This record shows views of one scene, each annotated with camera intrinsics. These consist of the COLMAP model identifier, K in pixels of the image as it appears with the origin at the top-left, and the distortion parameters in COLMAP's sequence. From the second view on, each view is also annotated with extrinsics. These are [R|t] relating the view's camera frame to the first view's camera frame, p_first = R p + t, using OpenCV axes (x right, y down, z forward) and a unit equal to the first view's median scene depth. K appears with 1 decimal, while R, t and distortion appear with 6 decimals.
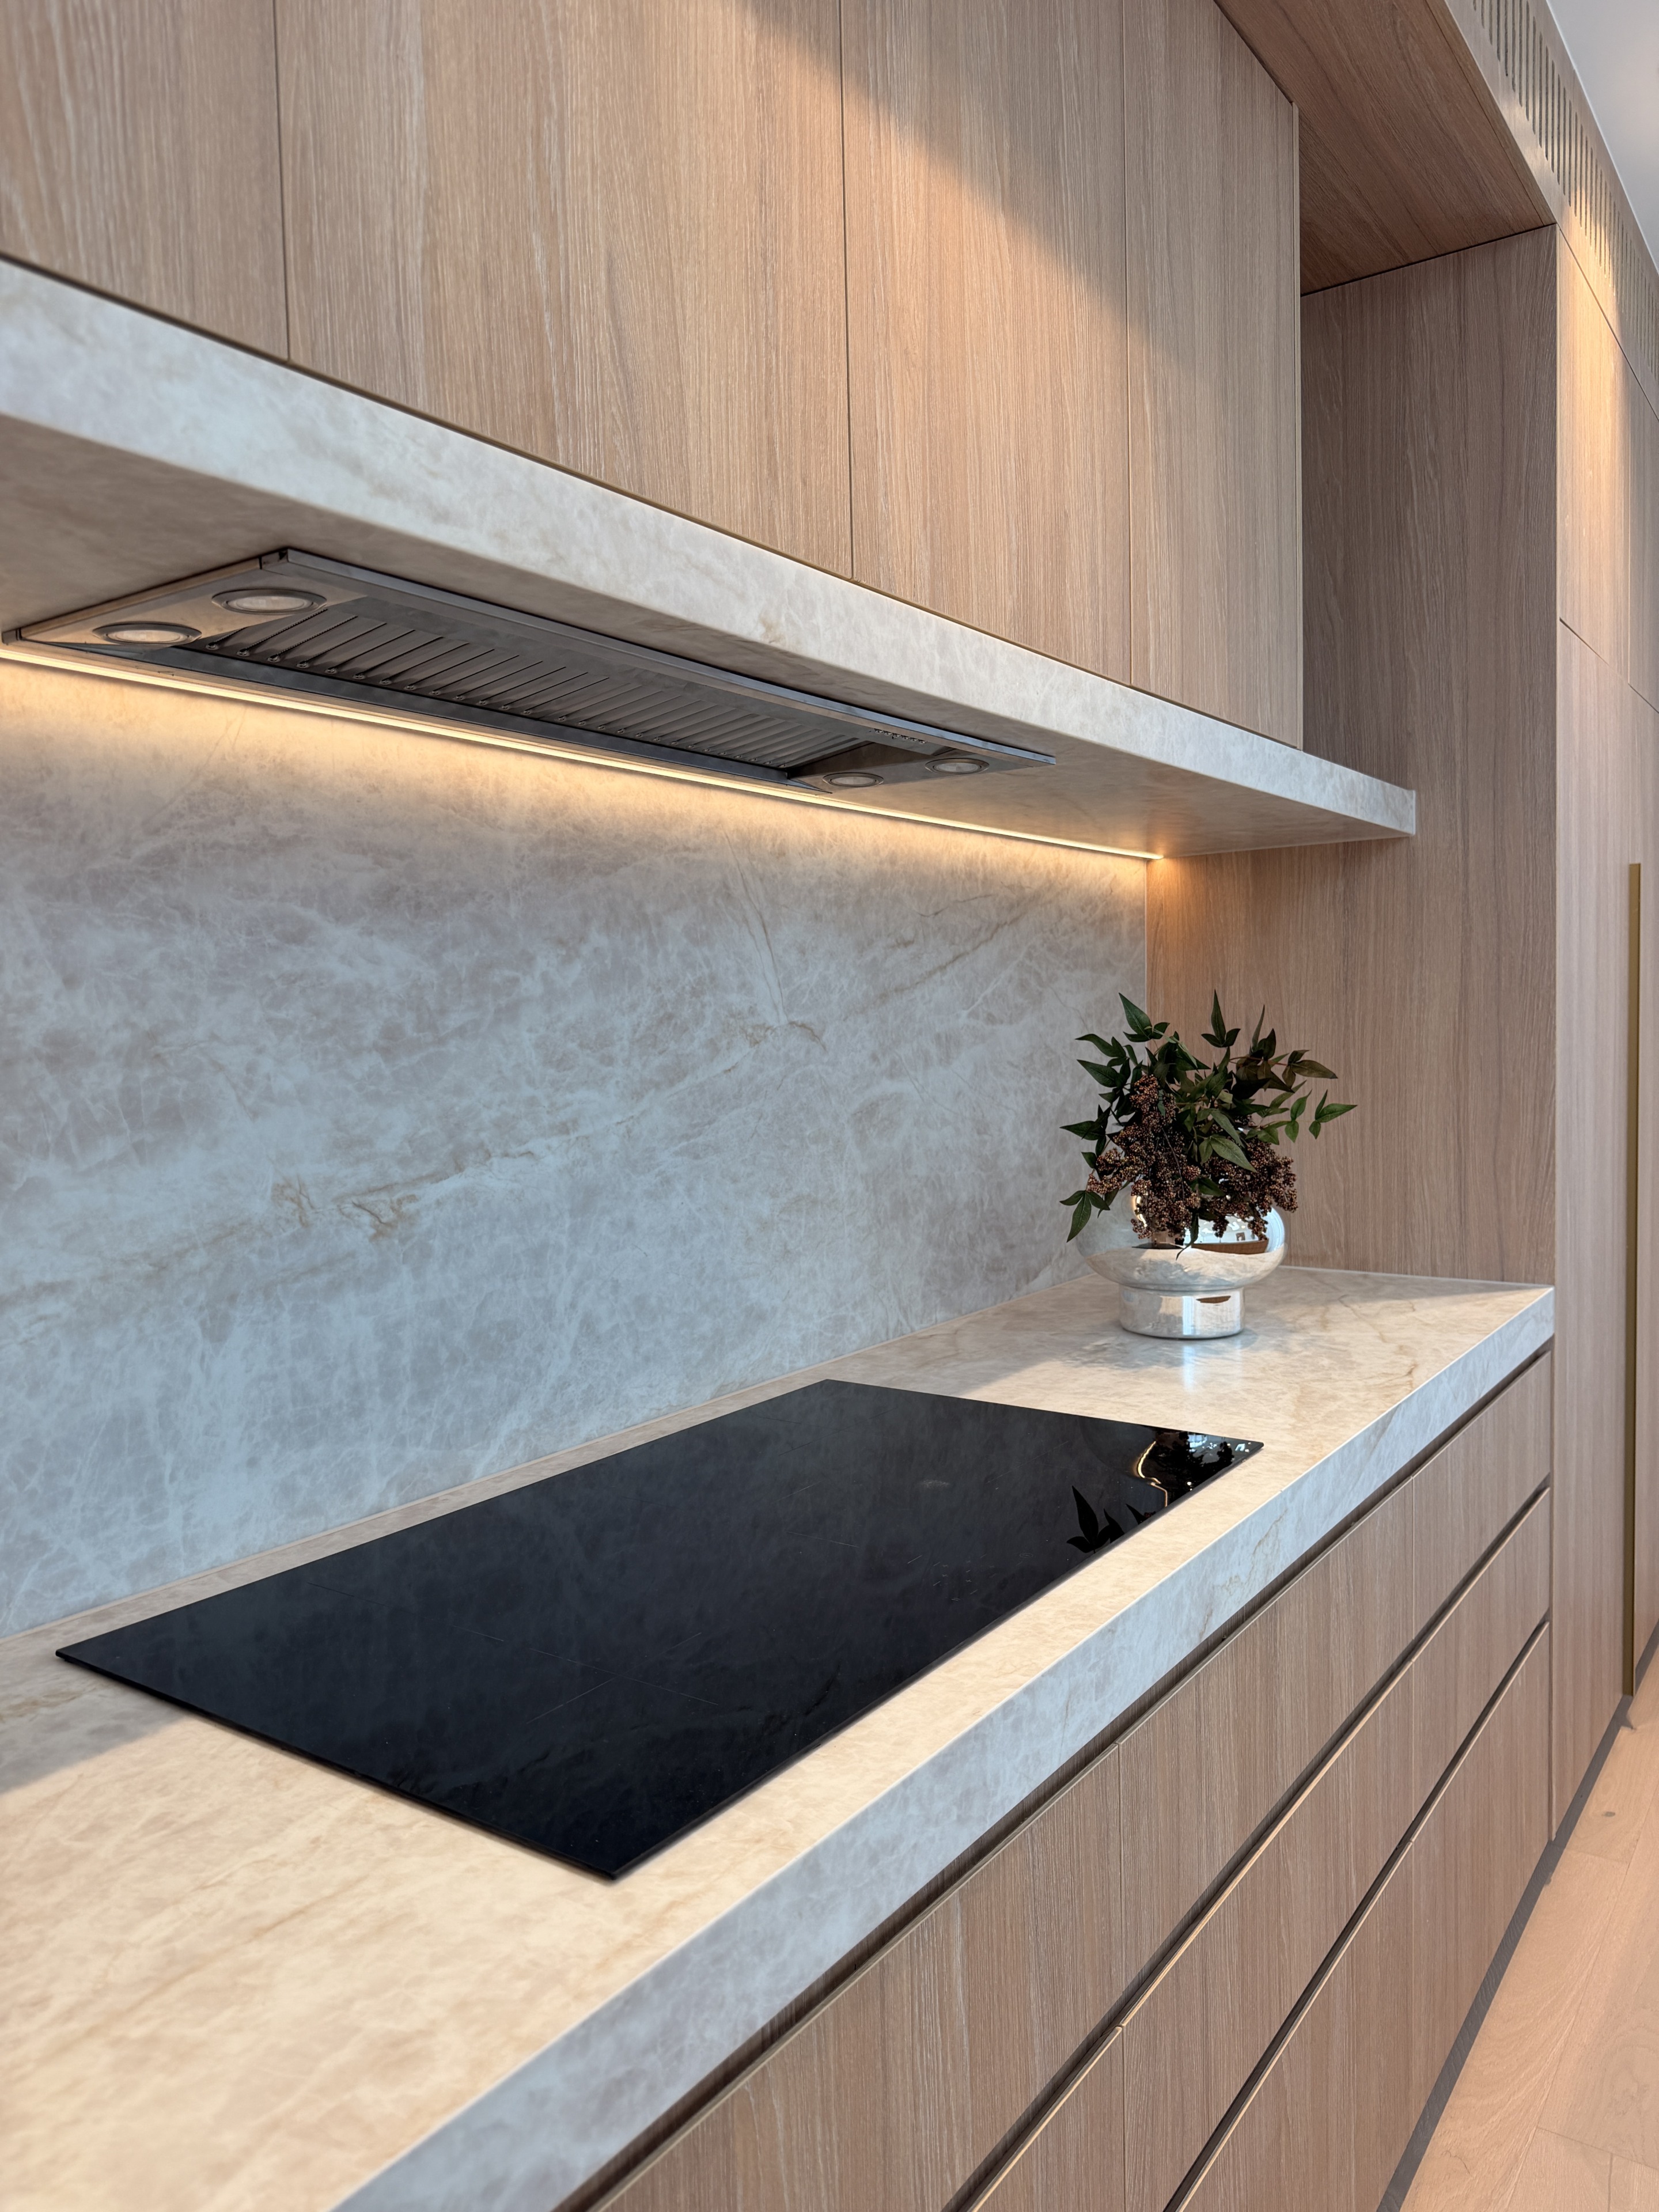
lens RADIAL K [[1545.1, 0, 820.6], [0, 1545.1, 1115.2], [0, 0, 1]] dist [0.176471, -0.388819]
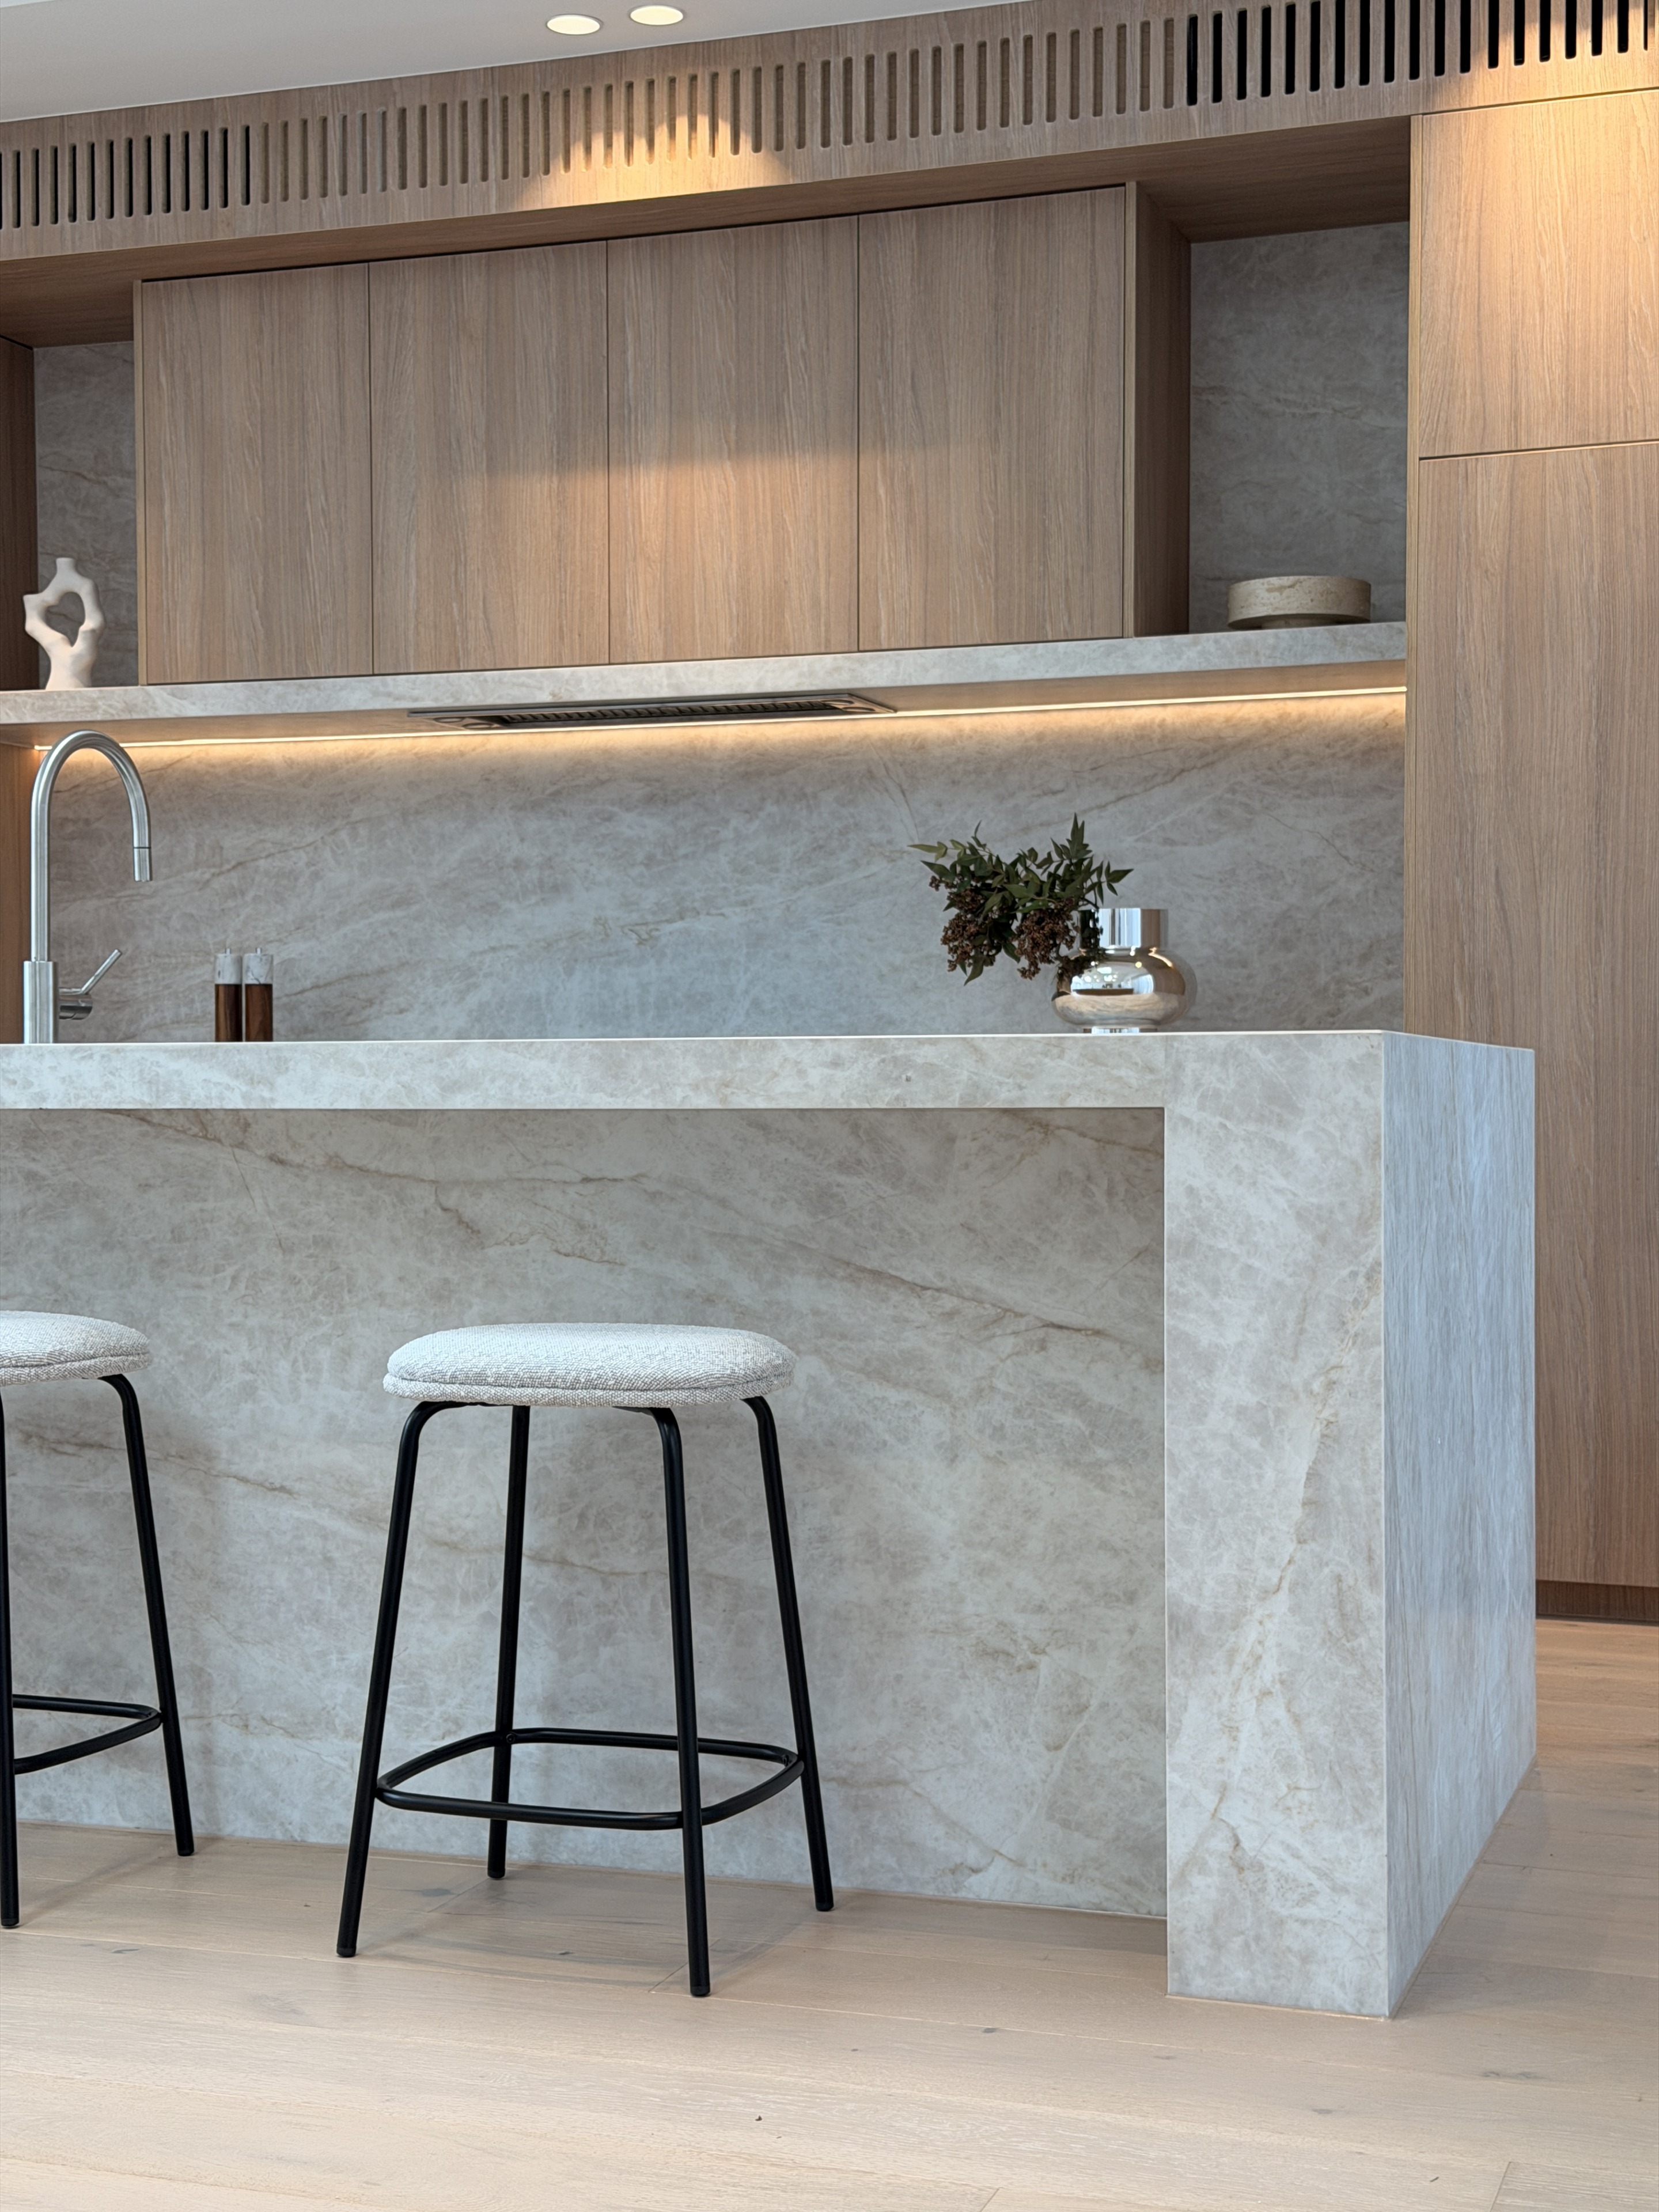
lens RADIAL K [[3080.4, 0, 828.2], [0, 3080.4, 1119.7], [0, 0, 1]] dist [0.166133, -0.293745]
pose [[0.275208, 0.034817, -0.960754, 3.680596], [-0.061895, 0.997912, 0.018434, 0.205745], [0.959390, 0.054392, 0.276788, 0.006409]]
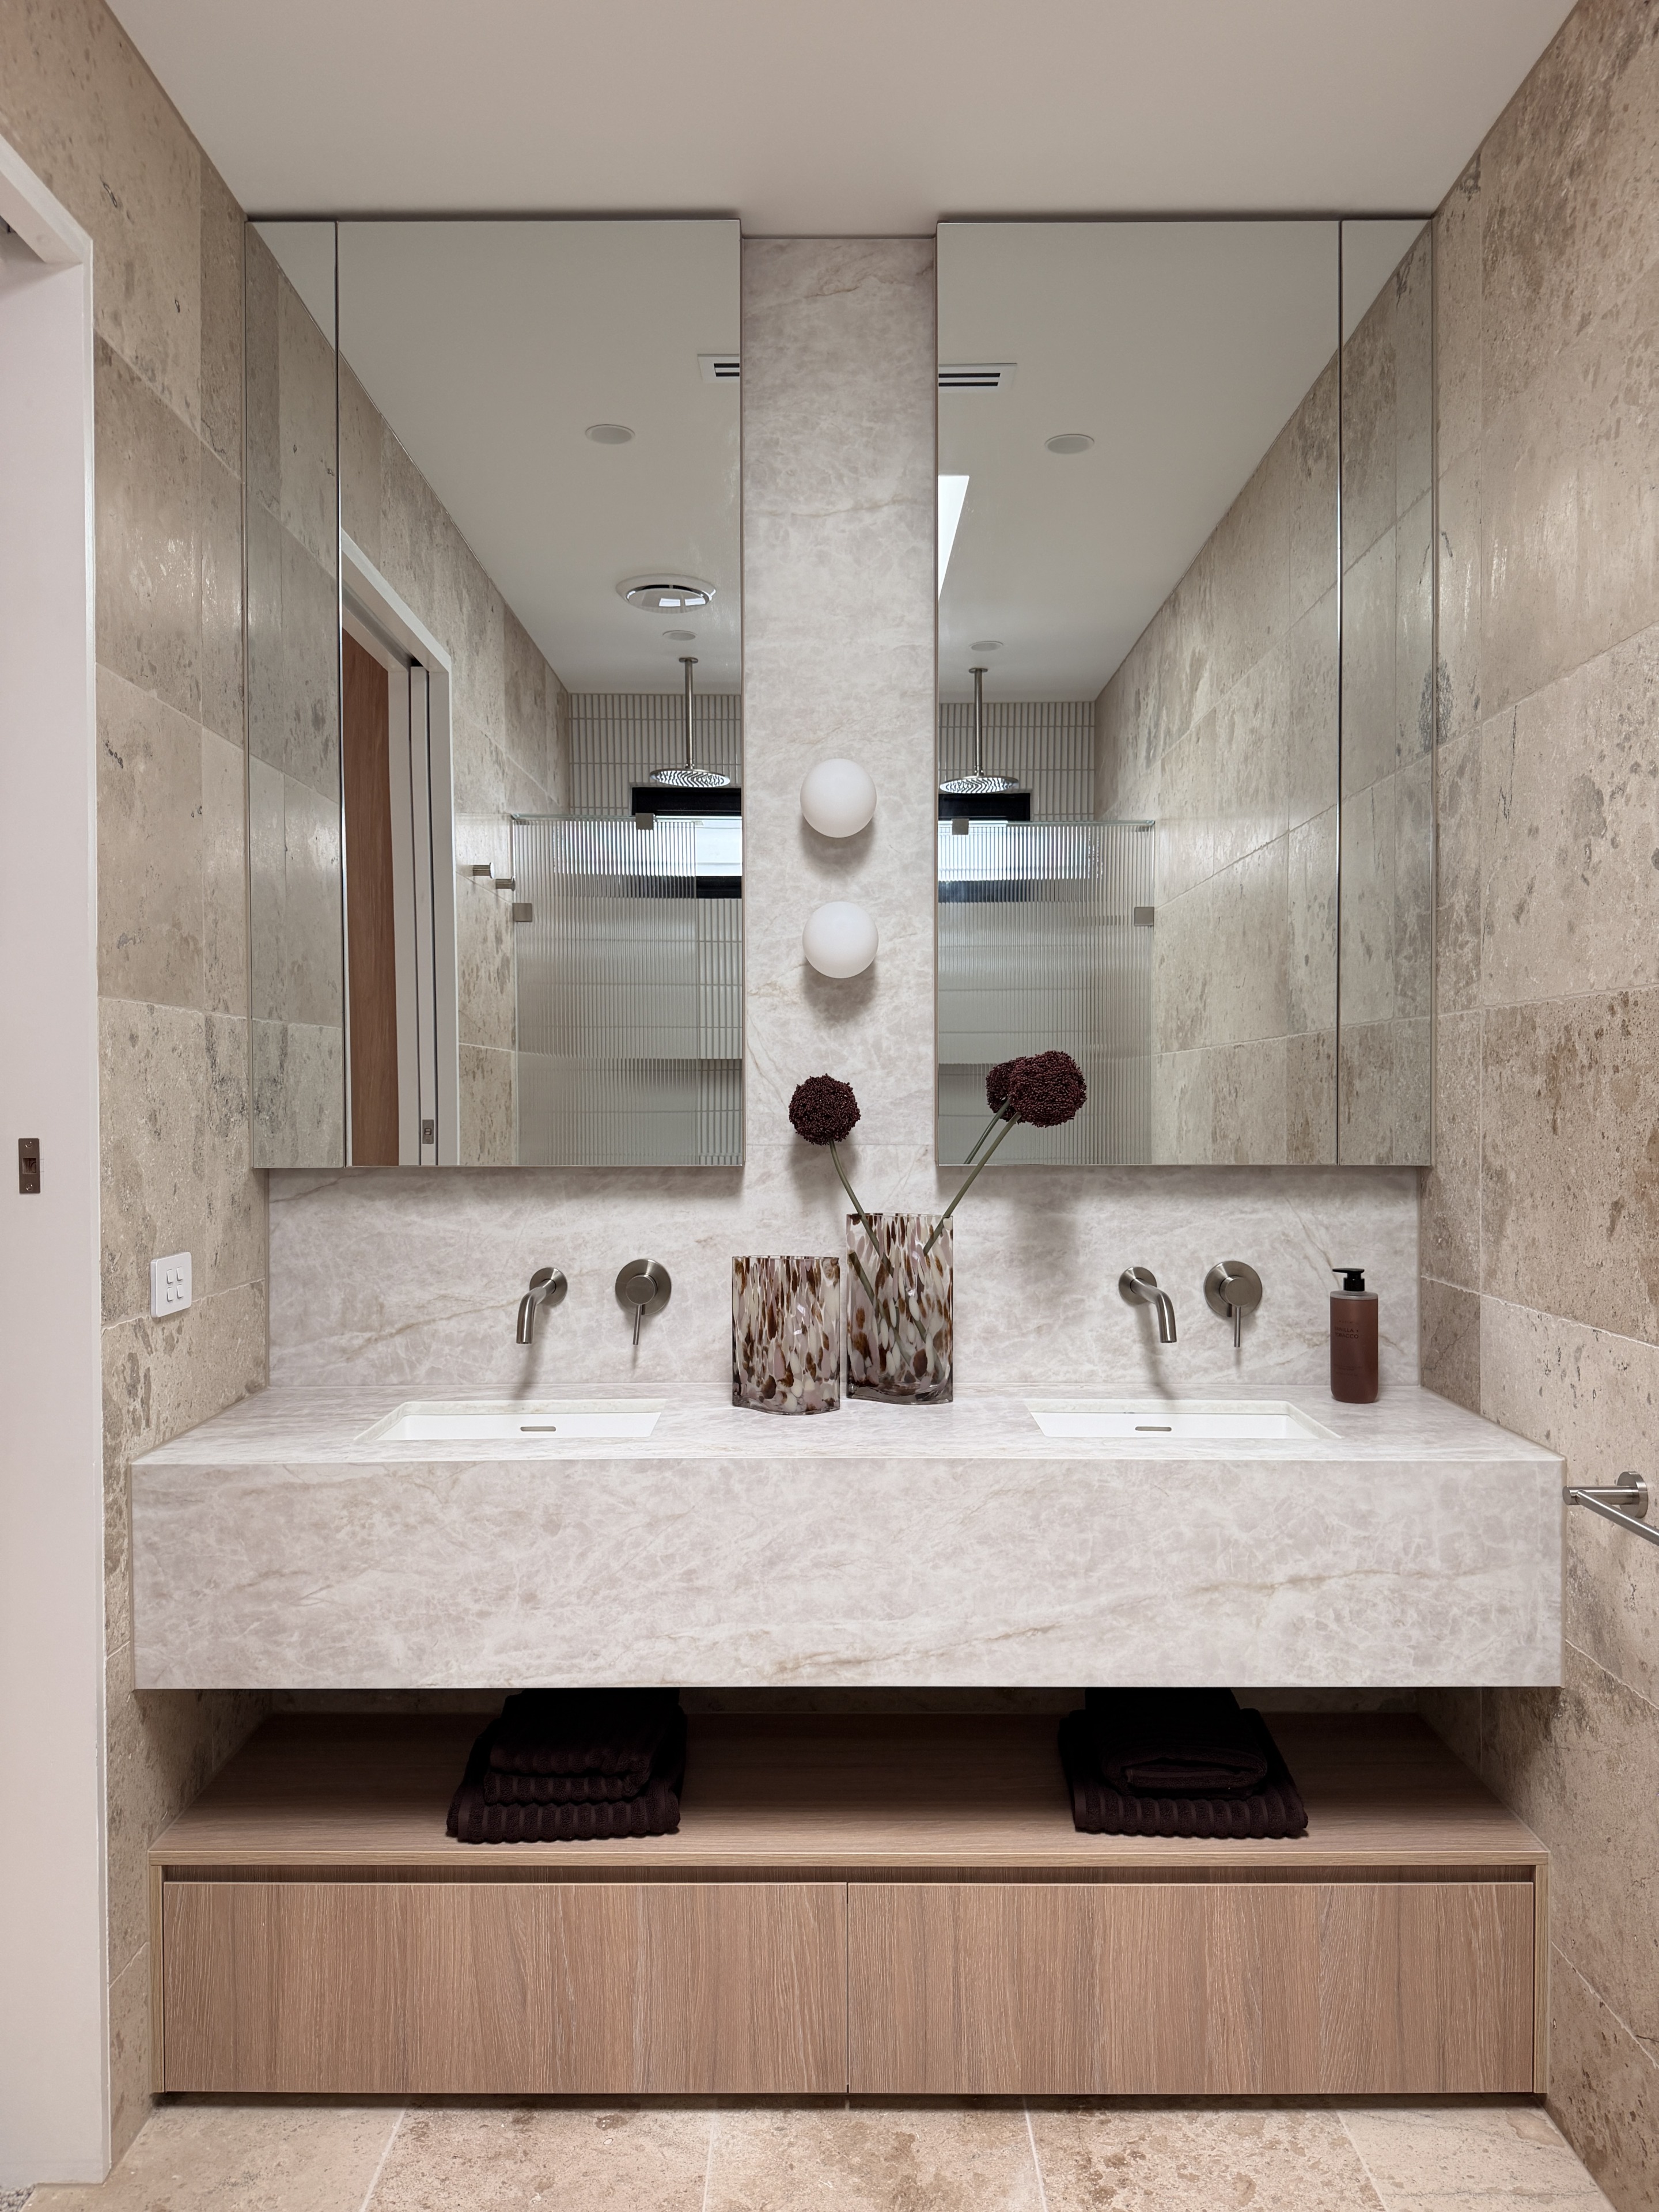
lens RADIAL K [[1550.8, 0, 817.8], [0, 1550.8, 1109.2], [0, 0, 1]] dist [0.176523, -0.395986]
pose [[0.574443, 0.031804, -0.817926, 0.971654], [-0.061756, 0.998081, -0.004564, -0.255773], [0.816211, 0.053134, 0.575305, -0.213144]]
